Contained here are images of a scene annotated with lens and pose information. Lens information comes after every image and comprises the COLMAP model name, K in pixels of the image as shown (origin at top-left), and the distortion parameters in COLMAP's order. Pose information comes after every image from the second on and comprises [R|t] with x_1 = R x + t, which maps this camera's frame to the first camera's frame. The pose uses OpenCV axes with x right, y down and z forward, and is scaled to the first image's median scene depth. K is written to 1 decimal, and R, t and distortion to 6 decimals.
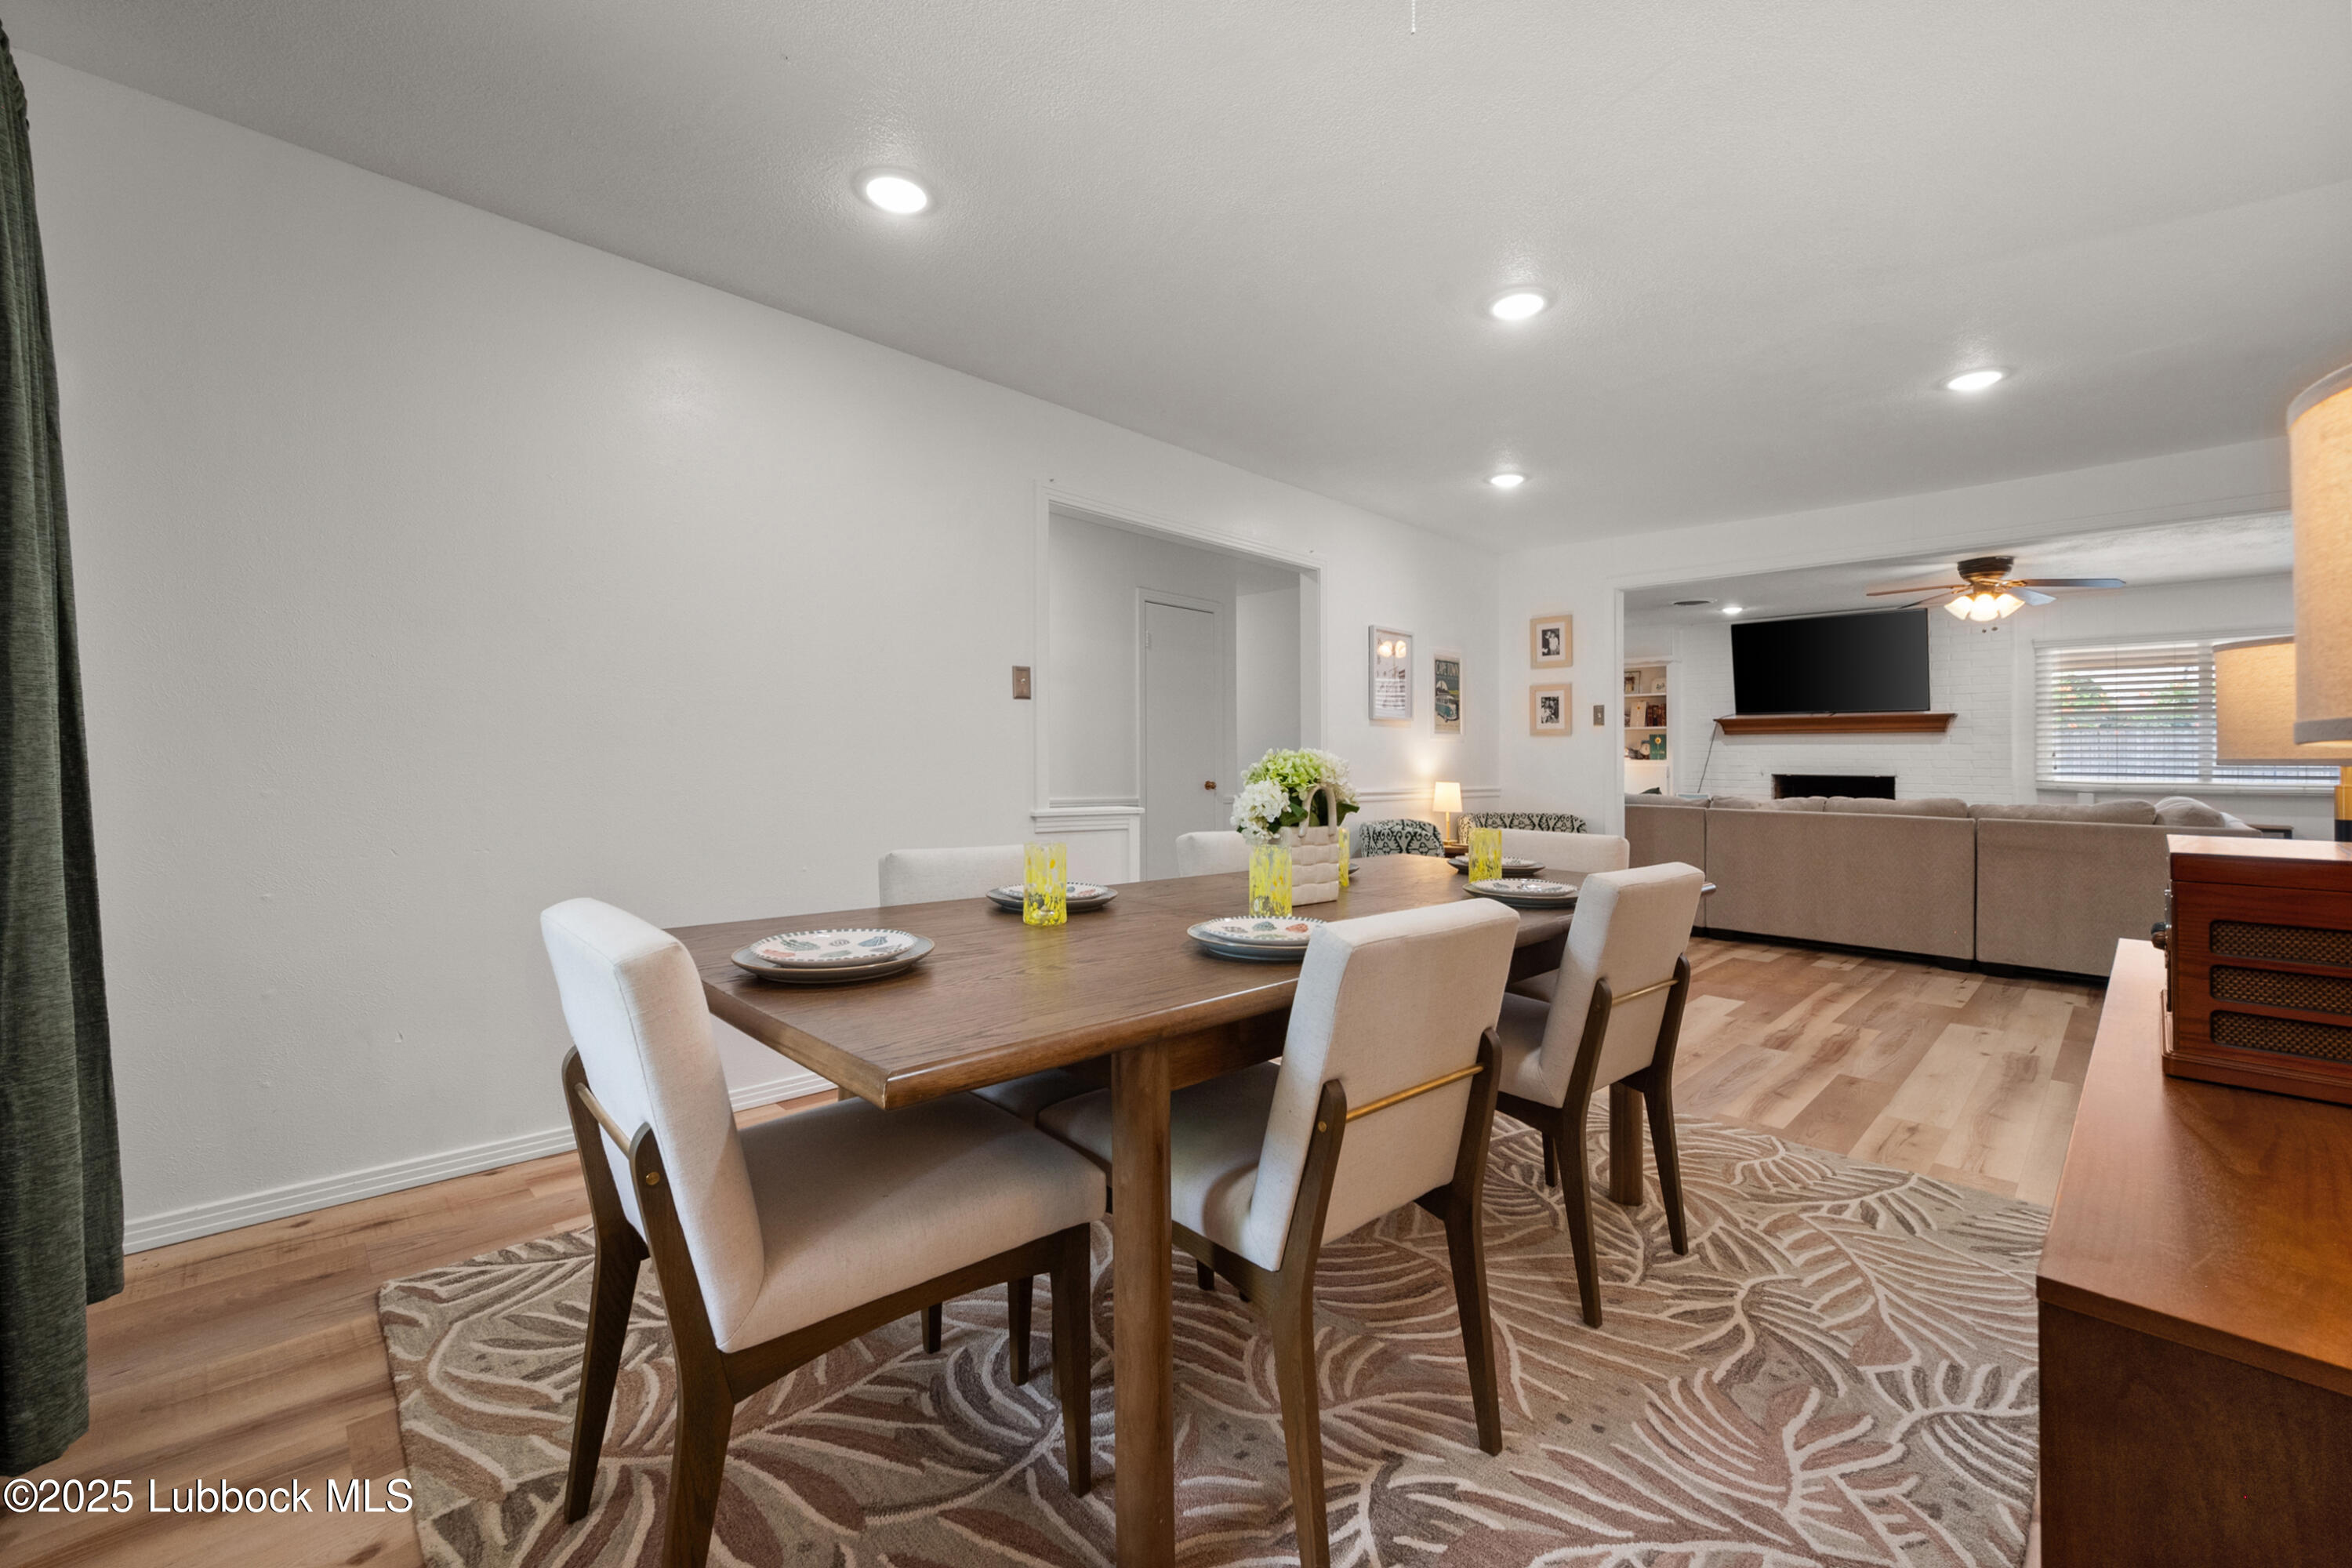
lens RADIAL K [[1041.8, 0, 1165.1], [0, 1041.8, 771.5], [0, 0, 1]] dist [-0.001434, -0.000362]
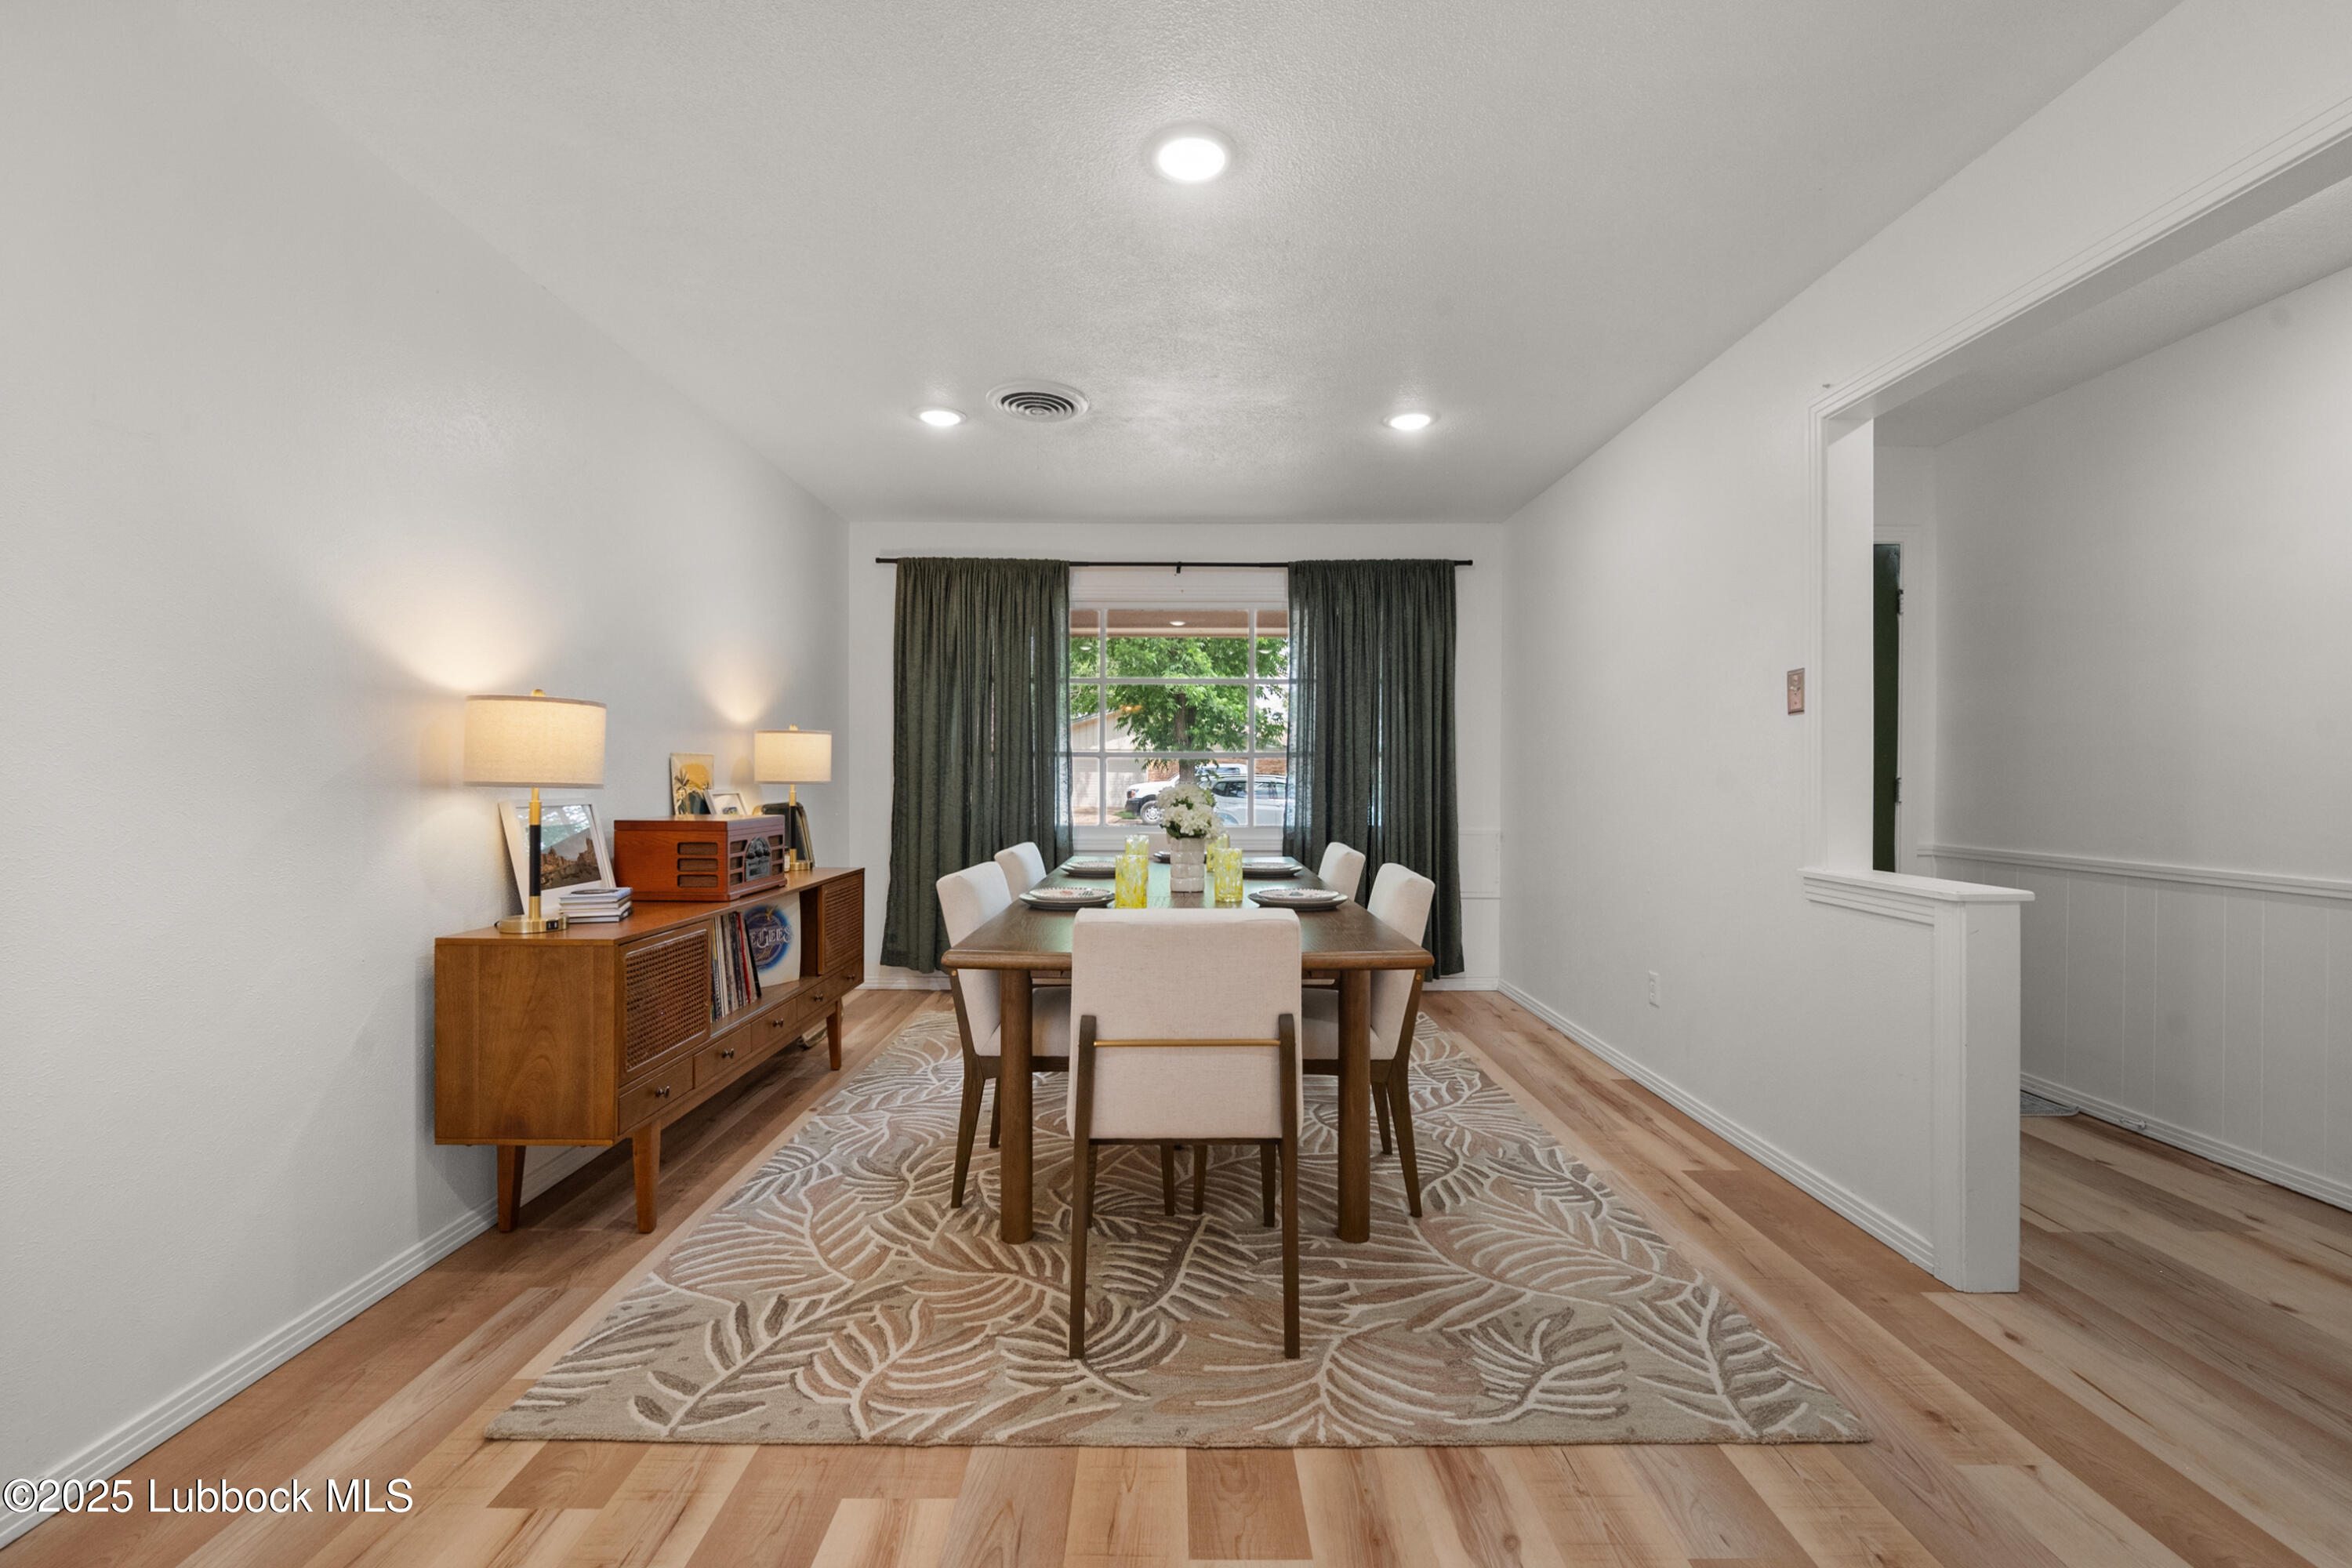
lens RADIAL K [[1023.9, 0, 1183.4], [0, 1023.9, 790.3], [0, 0, 1]] dist [-0.001115, -0.000216]
pose [[-0.714783, -0.007700, -0.699304, 1.081453], [-0.014853, 0.999881, 0.004172, -0.018013], [0.699189, 0.013369, -0.714812, 1.922675]]
